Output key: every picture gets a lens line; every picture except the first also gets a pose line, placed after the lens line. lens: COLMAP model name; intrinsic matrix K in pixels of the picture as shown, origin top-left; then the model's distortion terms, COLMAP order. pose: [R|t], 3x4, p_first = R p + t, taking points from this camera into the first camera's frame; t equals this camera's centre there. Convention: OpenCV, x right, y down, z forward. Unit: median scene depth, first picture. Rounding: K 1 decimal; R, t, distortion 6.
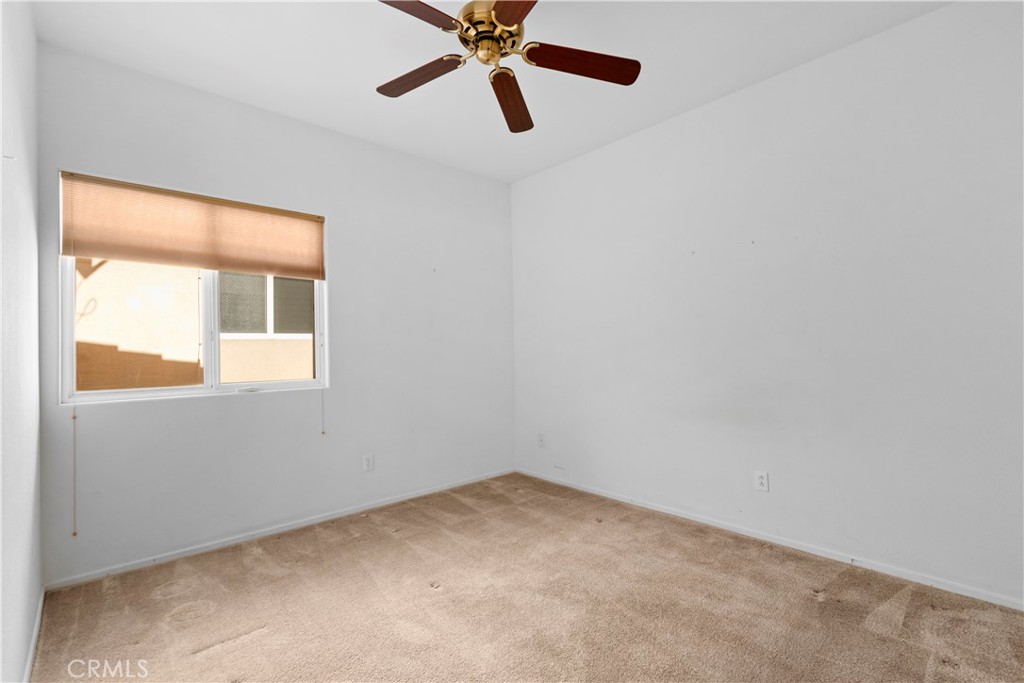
lens RADIAL K [[468.1, 0, 507.8], [0, 468.1, 345.1], [0, 0, 1]] dist [0.002624, -0.000649]
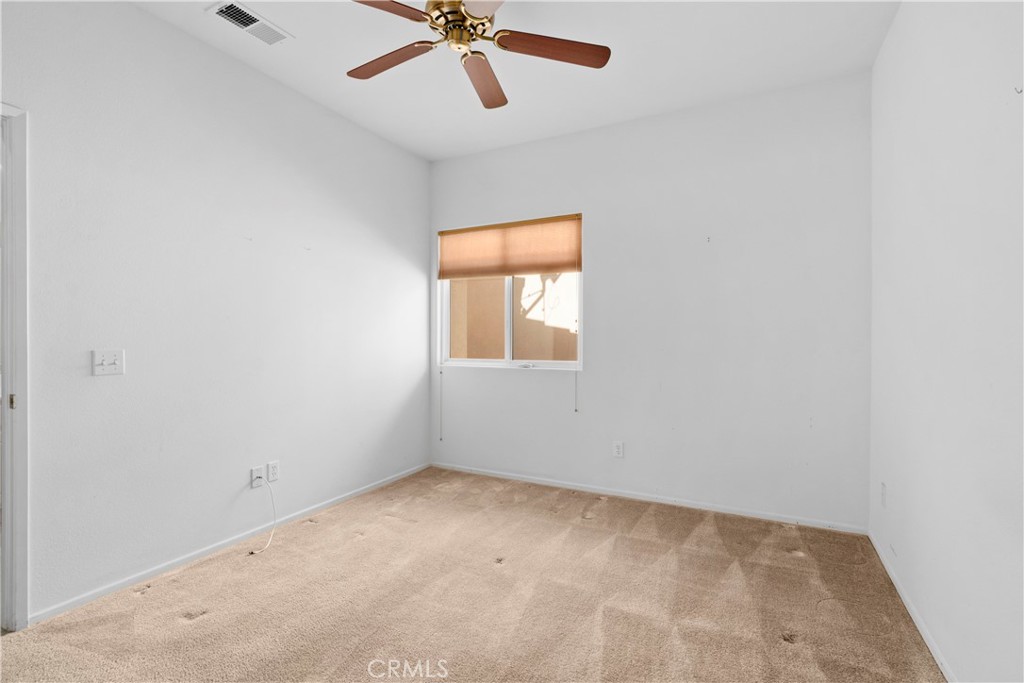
lens RADIAL K [[468.1, 0, 507.8], [0, 468.1, 345.1], [0, 0, 1]] dist [0.002624, -0.000649]
pose [[0.345419, 0.023333, -0.938158, 0.584583], [-0.002895, 0.999713, 0.023798, 0.007110], [0.938444, -0.005504, 0.345387, 0.469872]]
